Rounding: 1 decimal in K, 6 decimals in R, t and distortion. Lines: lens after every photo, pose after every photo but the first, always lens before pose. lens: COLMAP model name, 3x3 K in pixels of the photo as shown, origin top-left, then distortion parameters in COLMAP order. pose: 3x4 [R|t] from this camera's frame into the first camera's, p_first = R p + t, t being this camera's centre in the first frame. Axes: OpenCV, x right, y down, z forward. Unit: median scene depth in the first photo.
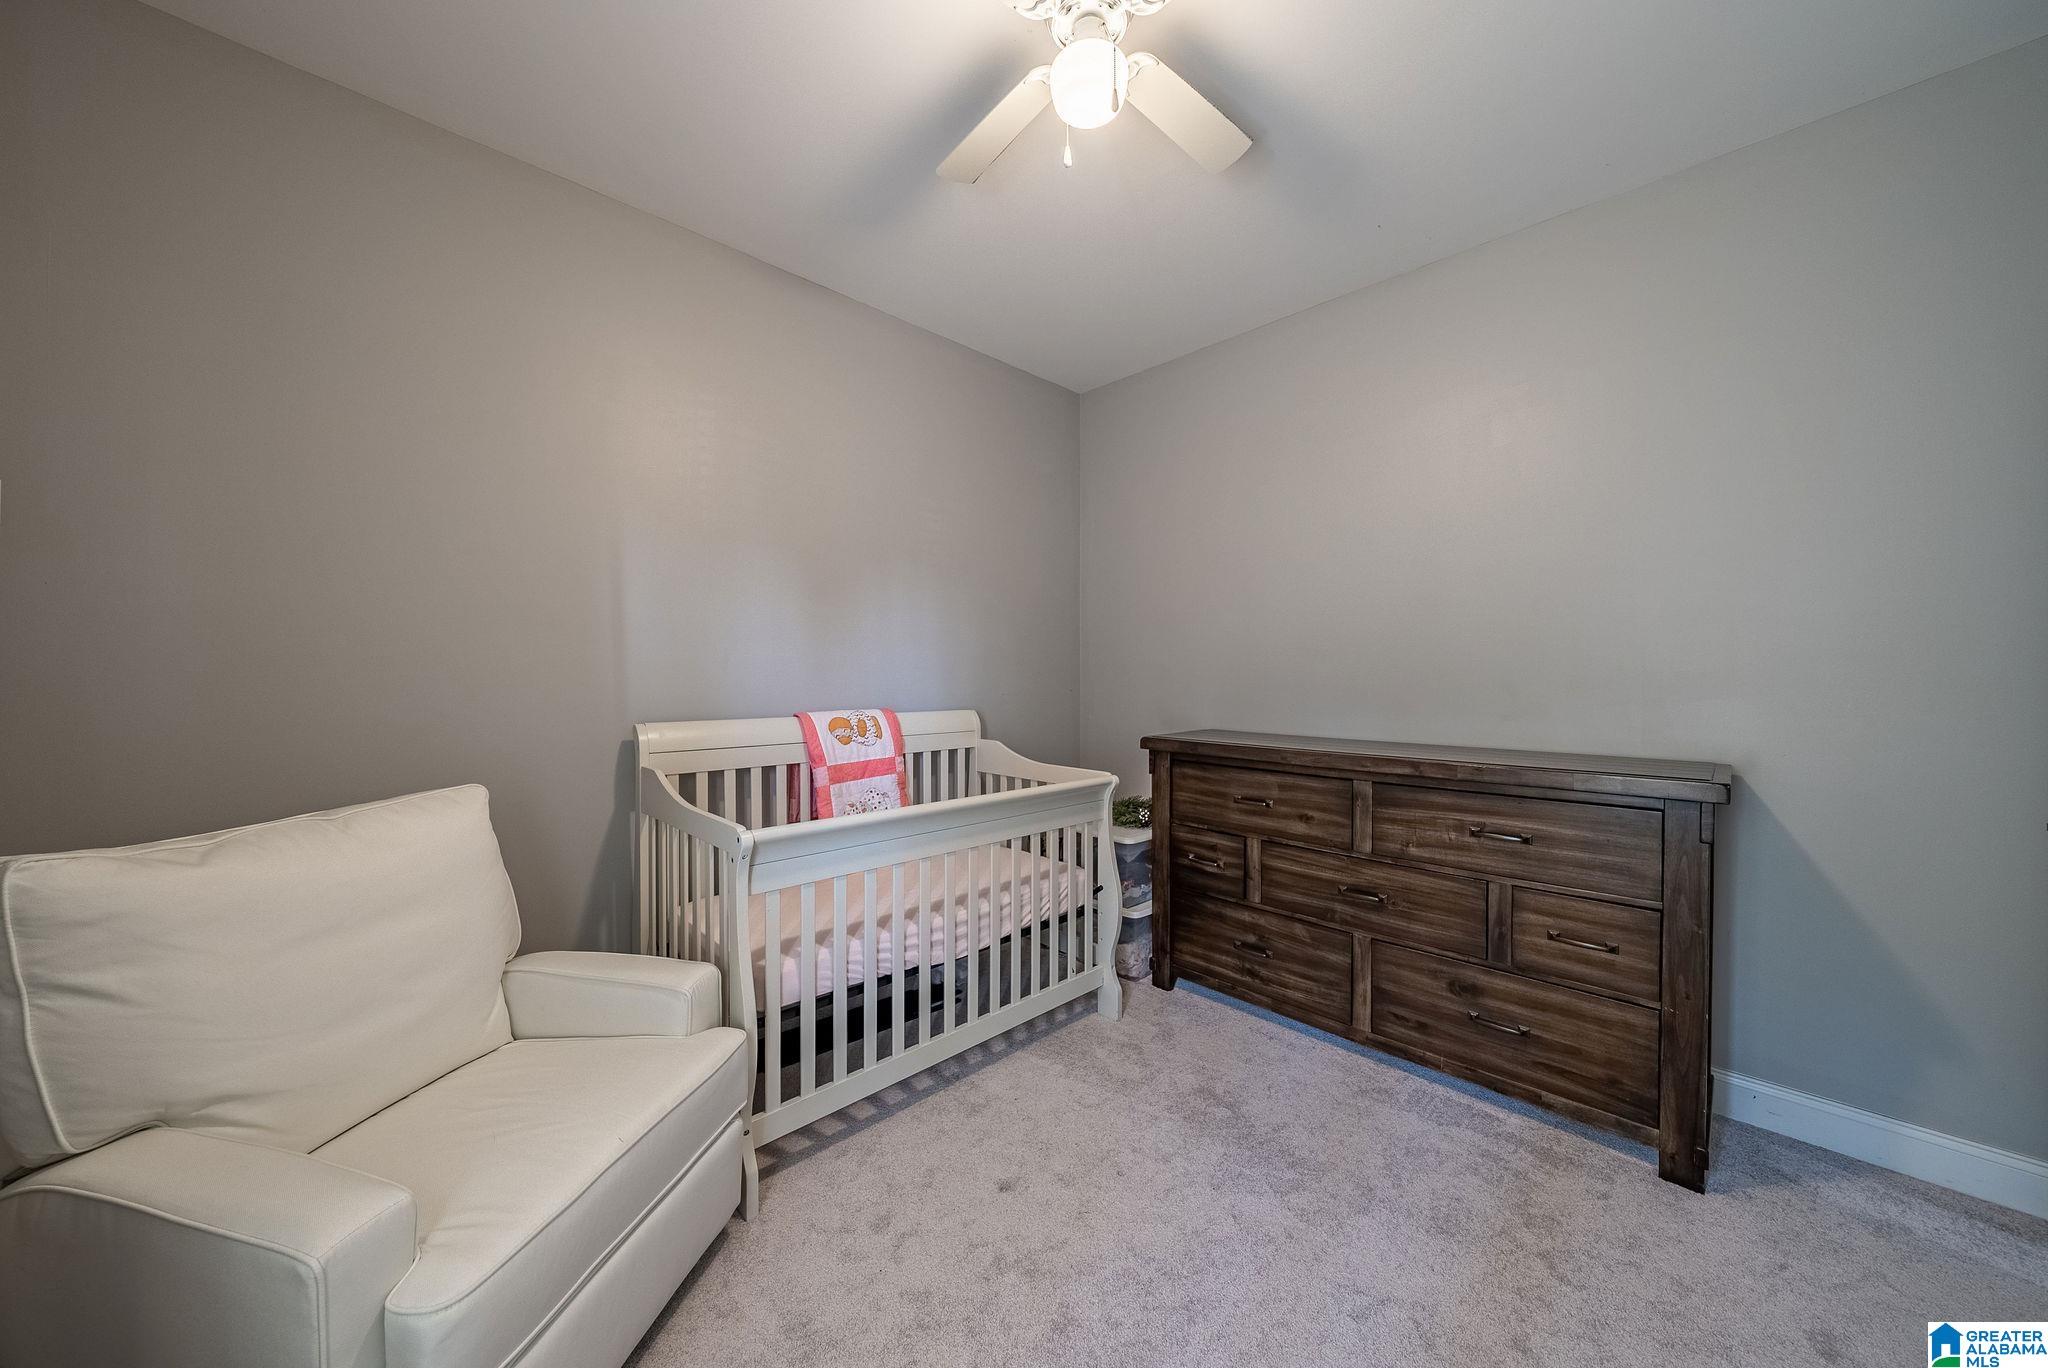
lens RADIAL K [[700.7, 0, 1021.7], [0, 700.7, 681.9], [0, 0, 1]] dist [0.000629, -0.000215]
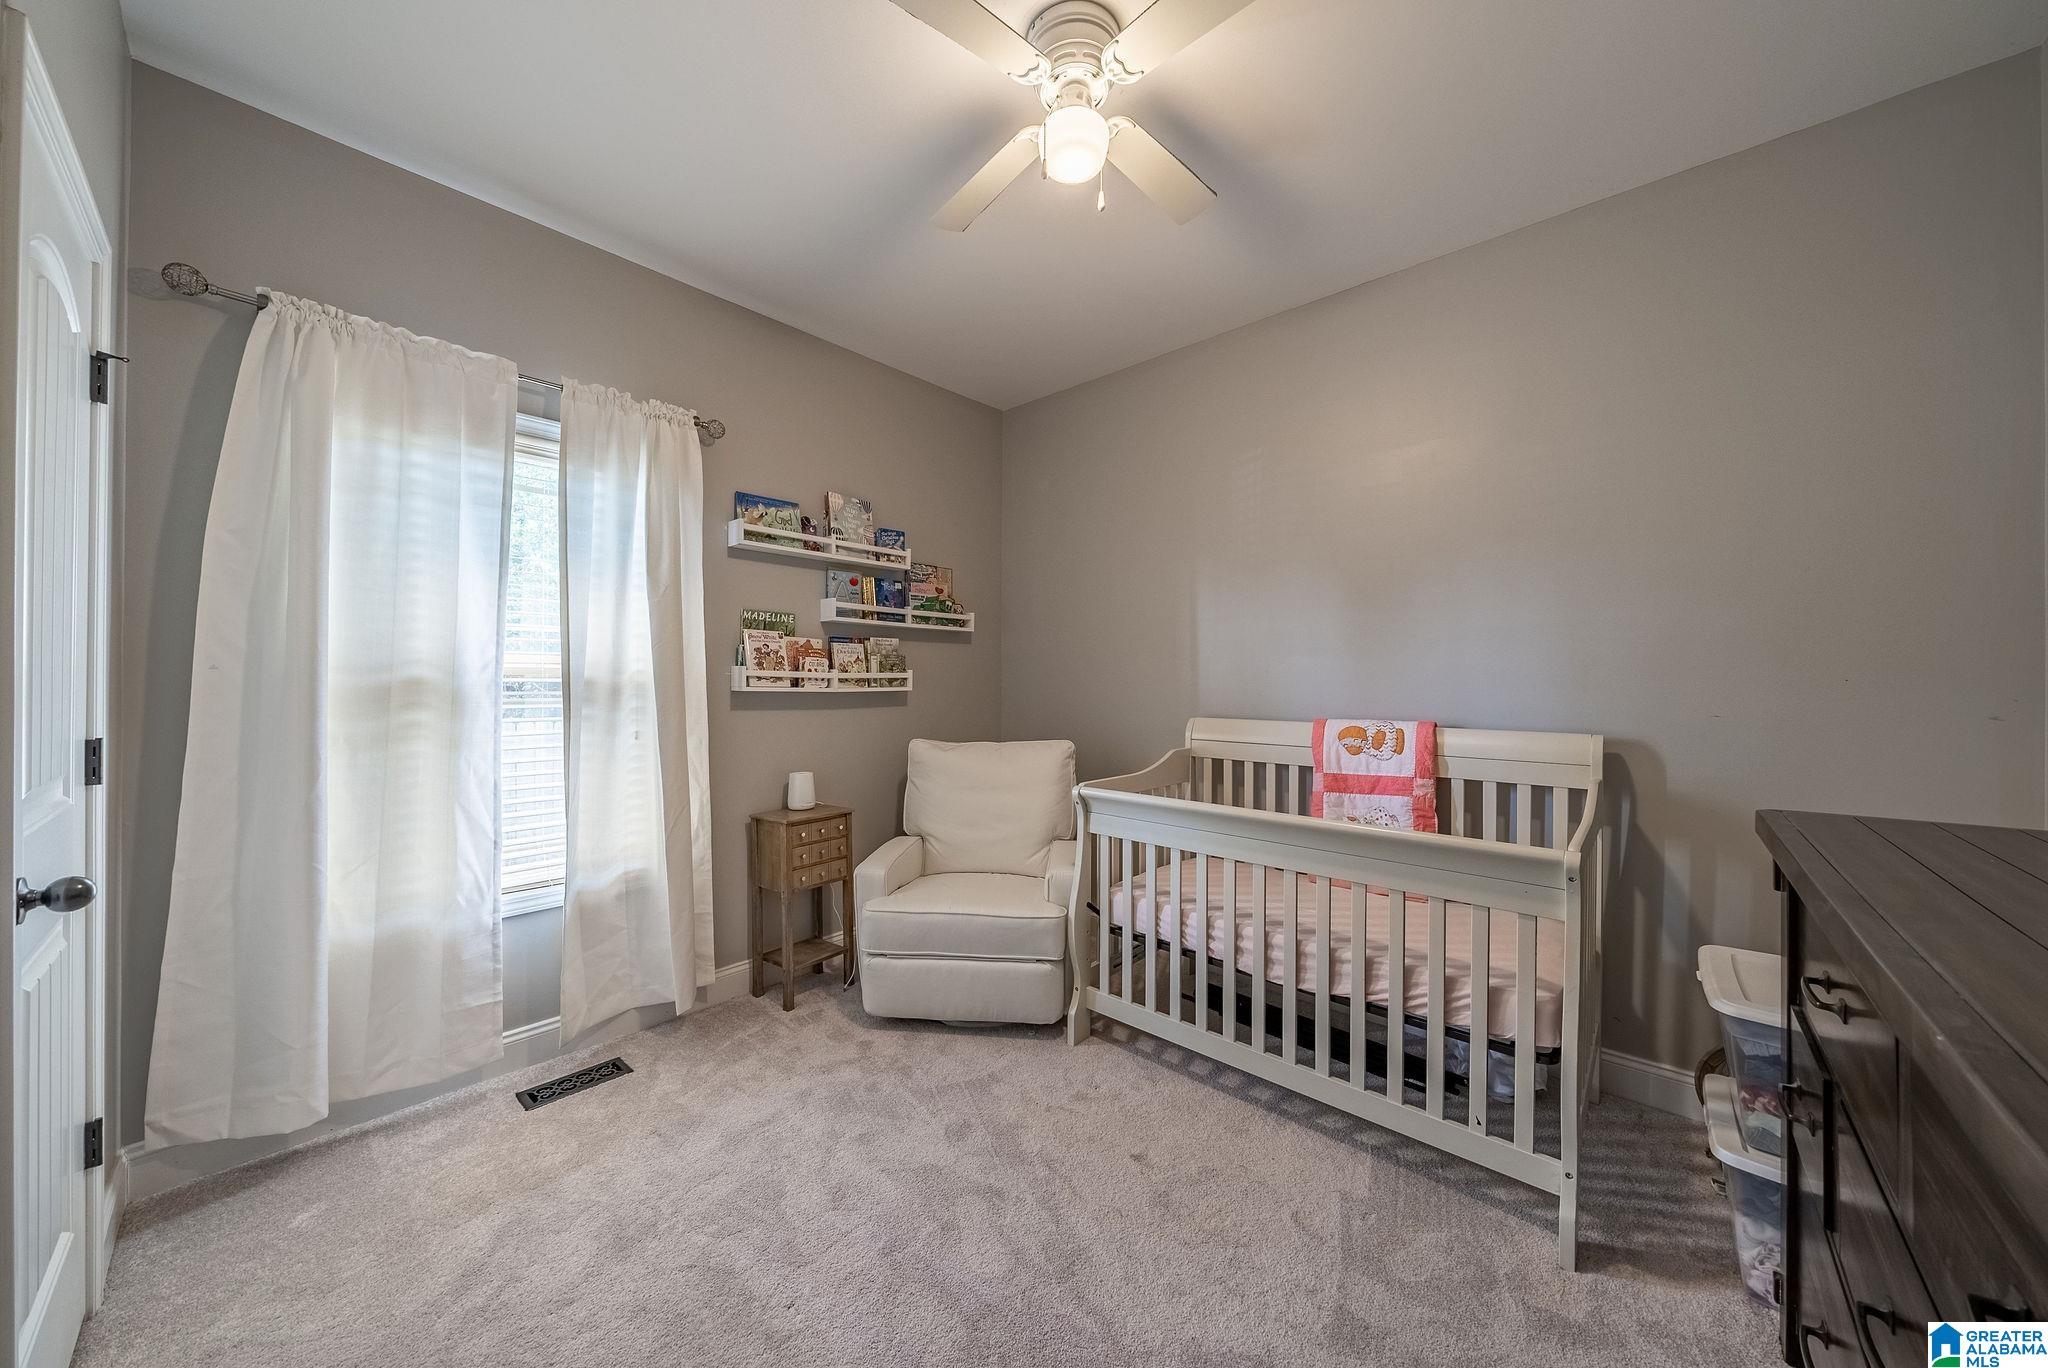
lens RADIAL K [[700.7, 0, 1021.7], [0, 700.7, 681.9], [0, 0, 1]] dist [0.000629, -0.000215]
pose [[0.069152, 0.000036, -0.997606, 0.681299], [-0.008831, 0.999961, -0.000576, -0.005586], [0.997567, 0.008850, 0.069150, 0.488385]]
